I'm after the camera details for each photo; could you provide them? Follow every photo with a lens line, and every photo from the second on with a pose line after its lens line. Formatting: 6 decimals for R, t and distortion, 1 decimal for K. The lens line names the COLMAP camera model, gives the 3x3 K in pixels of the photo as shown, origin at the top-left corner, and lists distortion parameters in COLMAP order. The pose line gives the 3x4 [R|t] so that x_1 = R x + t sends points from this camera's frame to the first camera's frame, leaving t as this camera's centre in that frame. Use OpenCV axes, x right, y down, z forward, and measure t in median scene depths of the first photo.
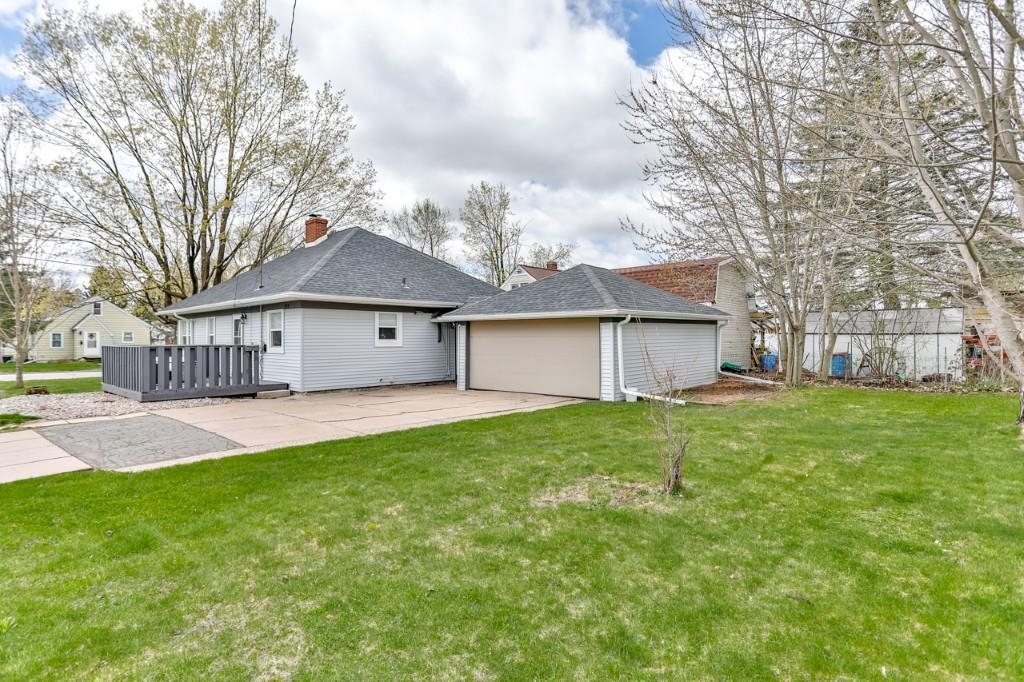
lens RADIAL K [[544.9, 0, 507.8], [0, 544.9, 333.7], [0, 0, 1]] dist [-0.029703, 0.009911]
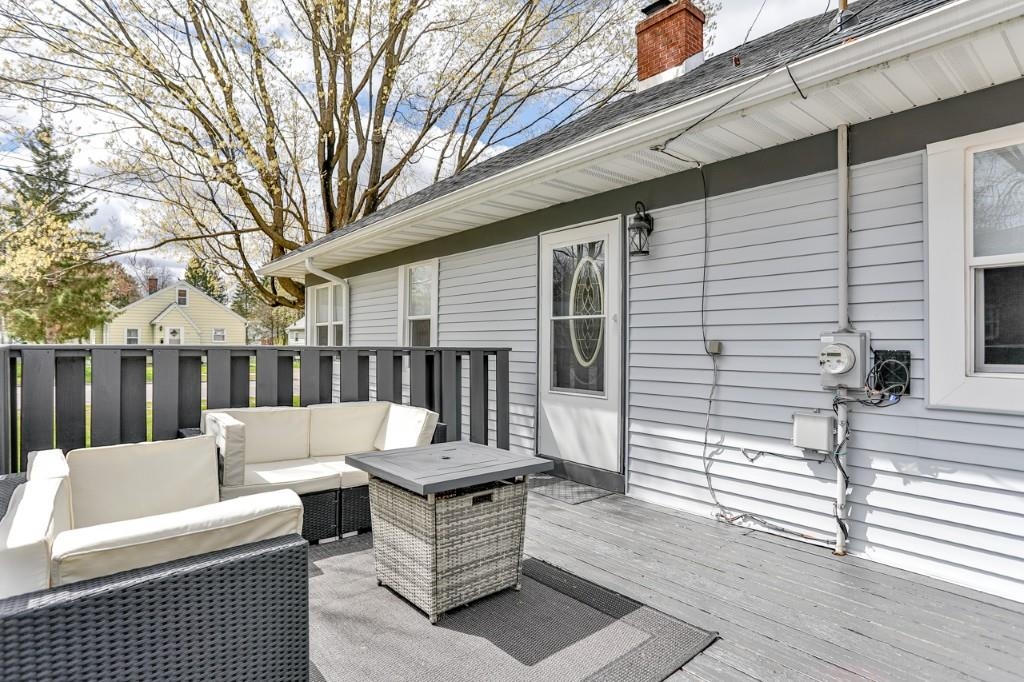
lens RADIAL K [[544.9, 0, 507.8], [0, 544.9, 341.1], [0, 0, 1]] dist [-0.029703, 0.009911]
pose [[0.990624, 0.010800, -0.136190, -0.330618], [-0.009910, 0.999925, 0.007211, 0.010181], [0.136258, -0.005794, 0.990657, 0.500960]]
